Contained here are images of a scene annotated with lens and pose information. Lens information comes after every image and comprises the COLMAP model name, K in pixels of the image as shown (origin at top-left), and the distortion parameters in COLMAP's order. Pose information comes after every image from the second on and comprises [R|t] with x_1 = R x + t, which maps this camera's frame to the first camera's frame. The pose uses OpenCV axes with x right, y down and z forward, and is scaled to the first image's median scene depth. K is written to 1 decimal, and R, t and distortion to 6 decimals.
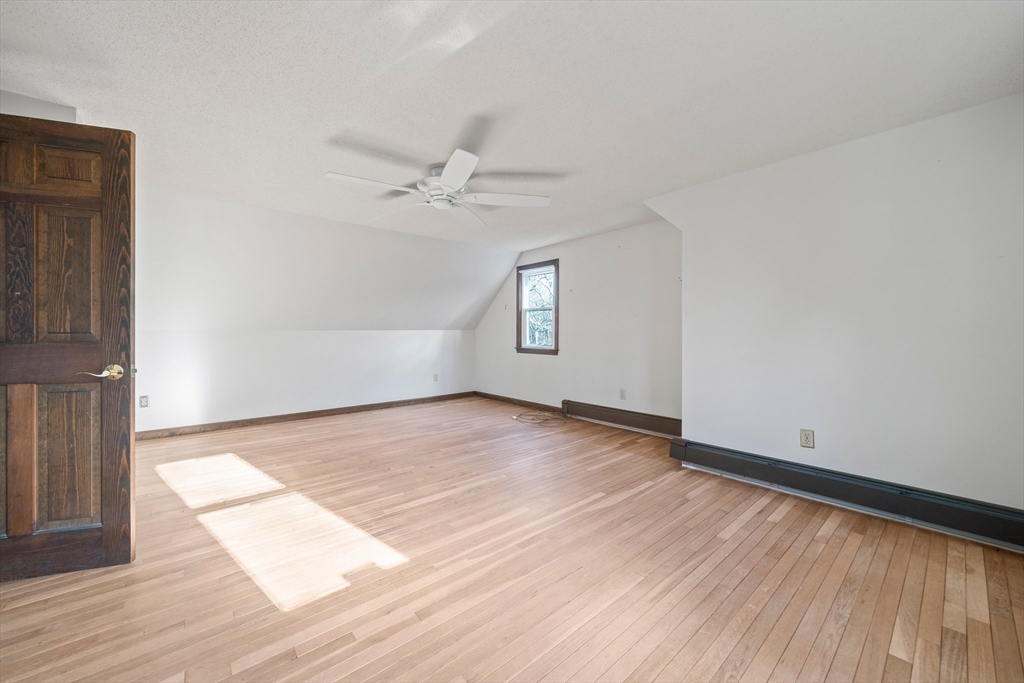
lens RADIAL K [[384.2, 0, 514.6], [0, 384.2, 341.5], [0, 0, 1]] dist [-0.012369, 0.000035]
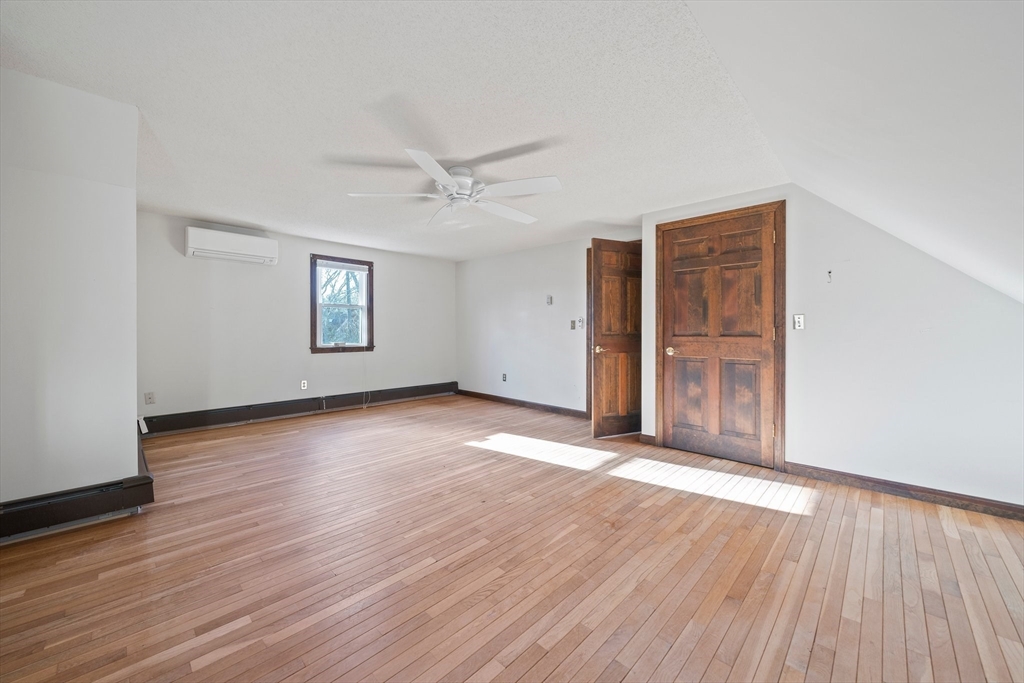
lens RADIAL K [[384.2, 0, 514.6], [0, 384.2, 341.5], [0, 0, 1]] dist [-0.012369, 0.000035]
pose [[-0.995223, 0.003204, -0.097577, -0.220759], [-0.001065, 0.999046, 0.043663, -0.038068], [0.097624, 0.043559, -0.994270, 1.899231]]
